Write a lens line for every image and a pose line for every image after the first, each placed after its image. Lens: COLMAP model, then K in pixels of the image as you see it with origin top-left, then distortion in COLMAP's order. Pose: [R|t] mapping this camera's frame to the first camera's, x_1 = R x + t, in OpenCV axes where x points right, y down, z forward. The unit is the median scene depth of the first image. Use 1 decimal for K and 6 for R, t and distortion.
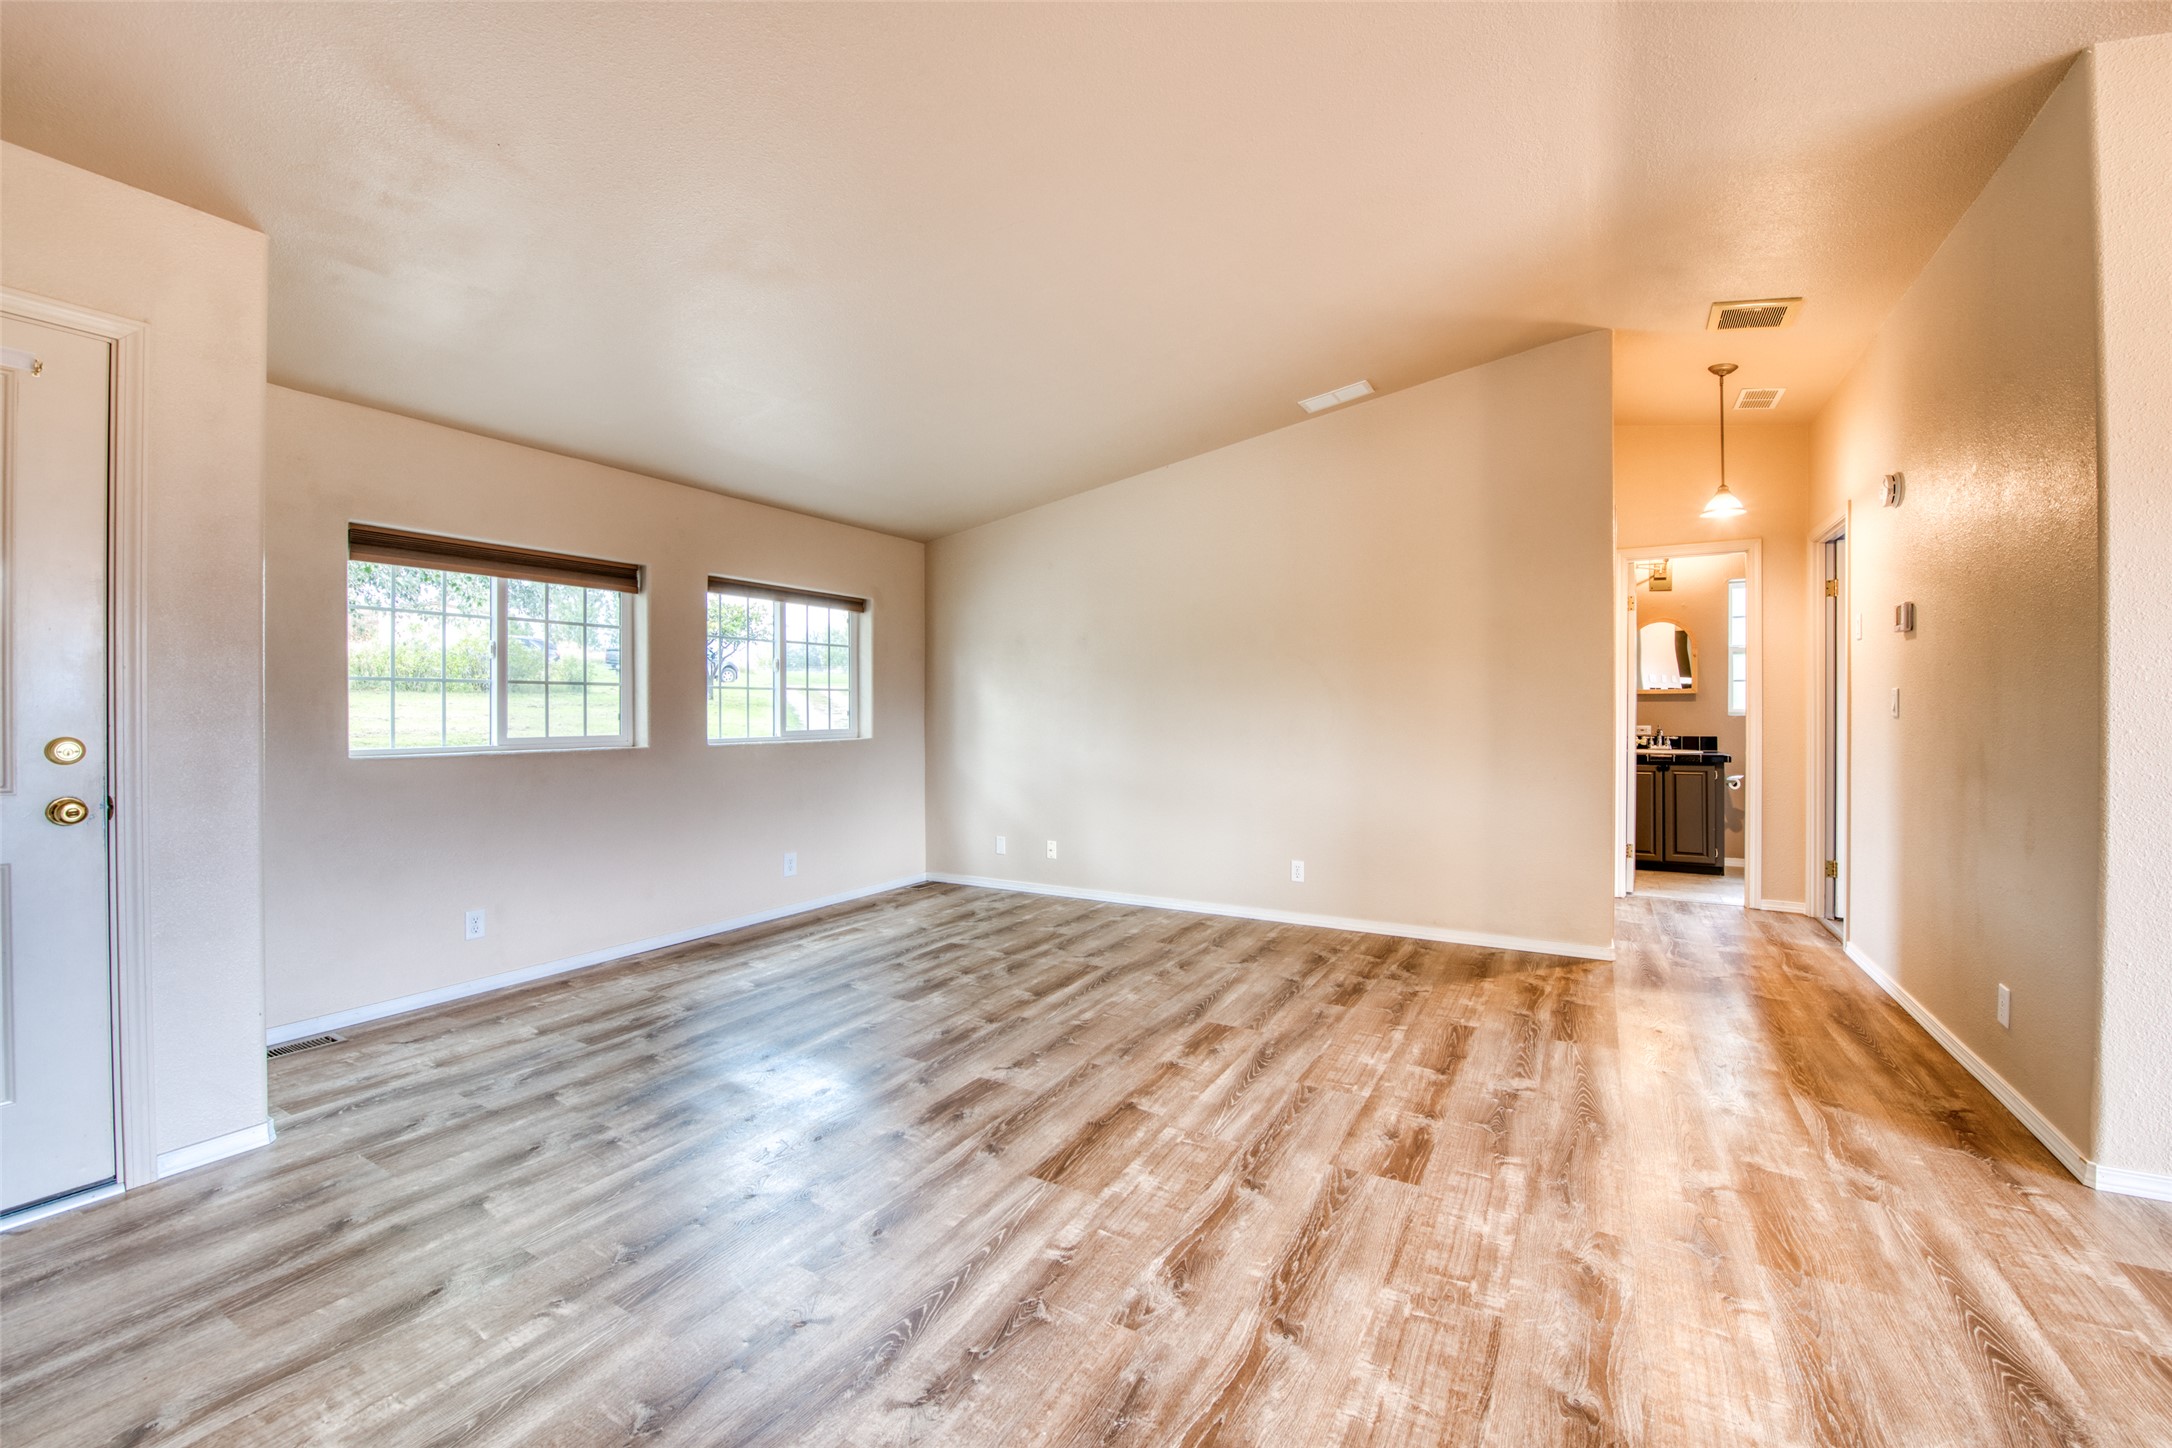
lens RADIAL K [[876.6, 0, 1102.1], [0, 876.6, 713.4], [0, 0, 1]] dist [-0.018248, -0.000735]
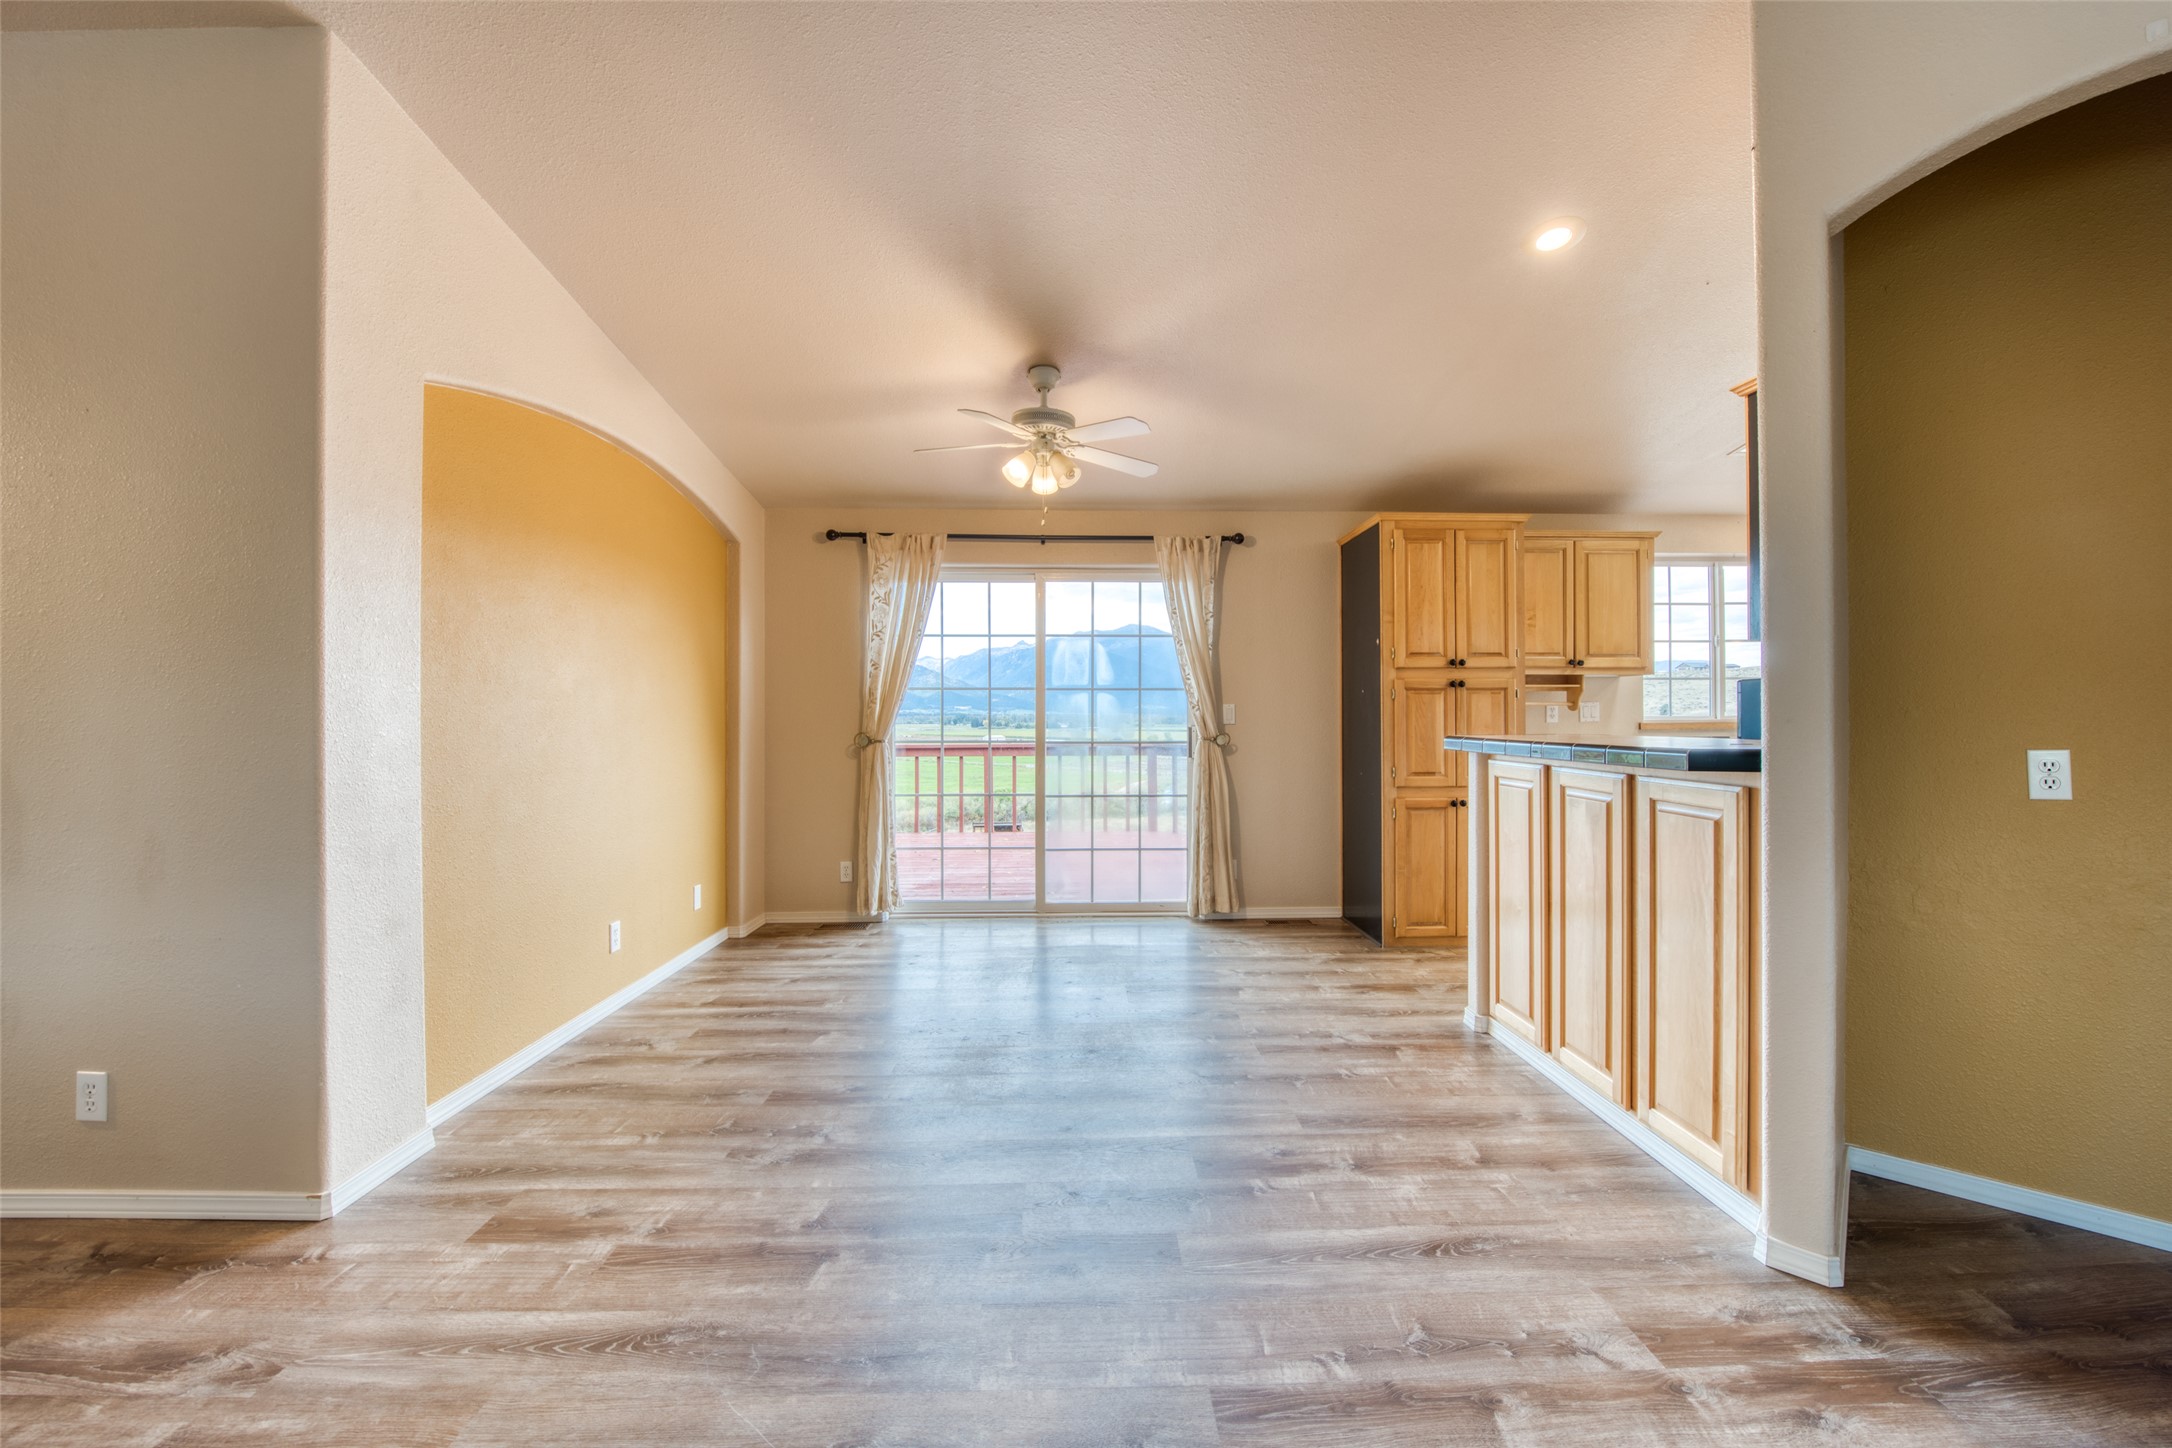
lens RADIAL K [[876.6, 0, 1089.4], [0, 876.6, 713.2], [0, 0, 1]] dist [-0.018248, -0.000735]
pose [[-0.512849, 0.006771, 0.858452, -0.080343], [0.007650, 0.999965, -0.003317, -0.001798], [-0.858445, 0.004866, -0.512883, 0.540443]]
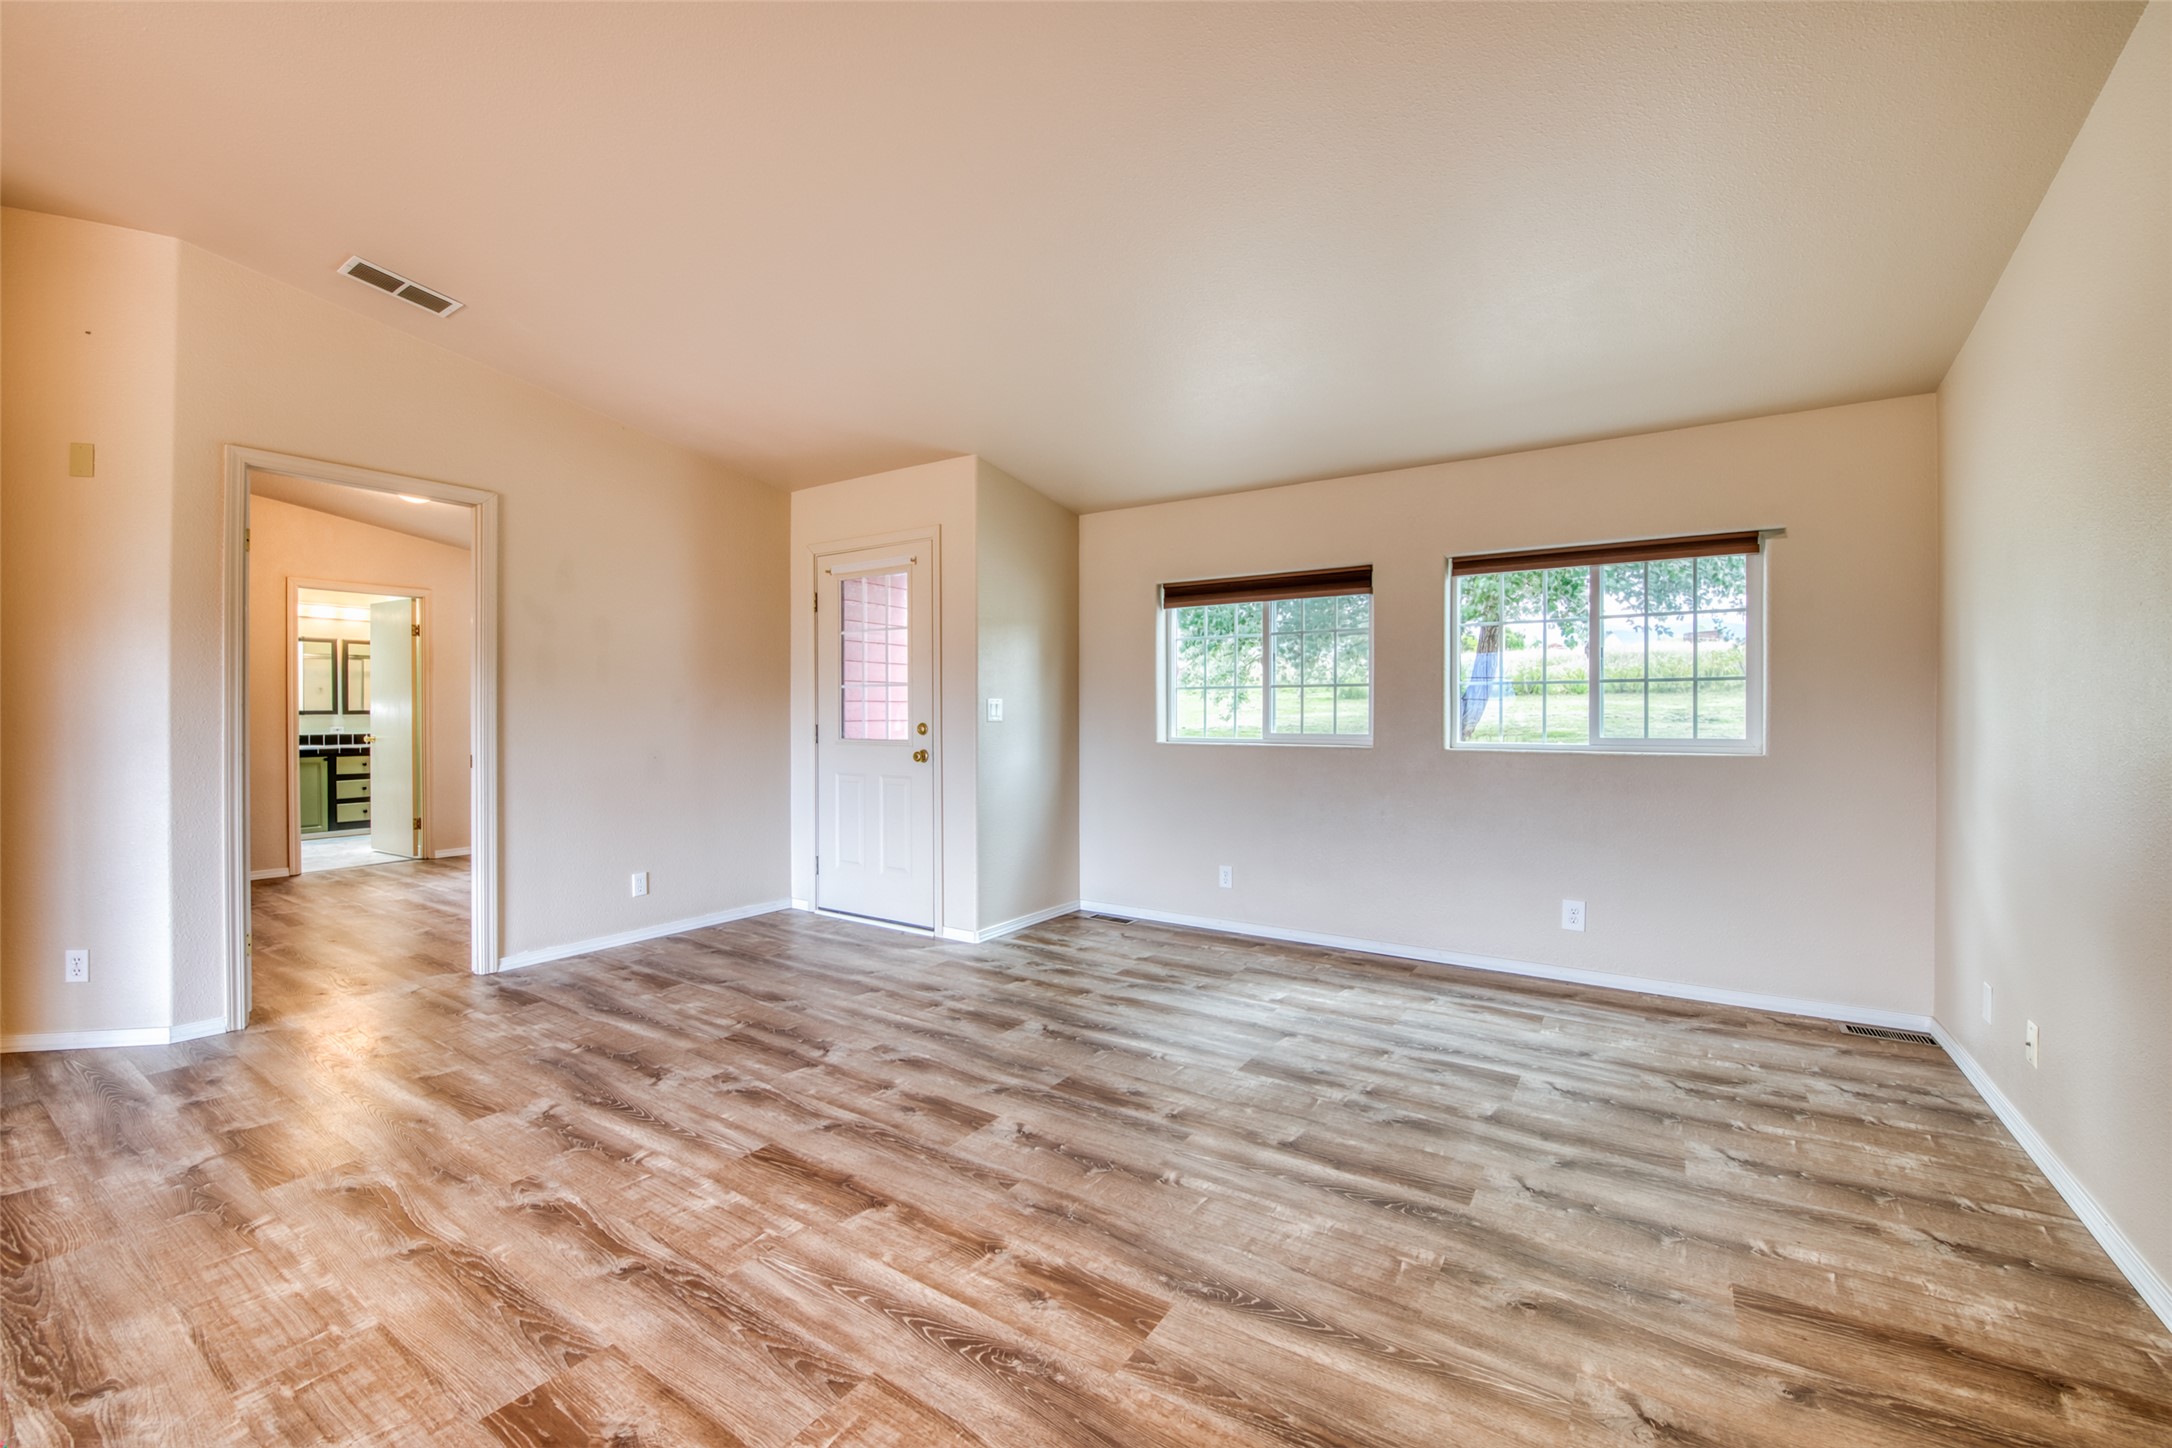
lens RADIAL K [[876.6, 0, 1104.0], [0, 876.6, 720.6], [0, 0, 1]] dist [-0.018248, -0.000735]
pose [[-0.060188, 0.015100, -0.998073, 0.731713], [-0.001428, 0.999883, 0.015213, -0.011138], [0.998186, 0.002341, -0.060160, 1.122169]]
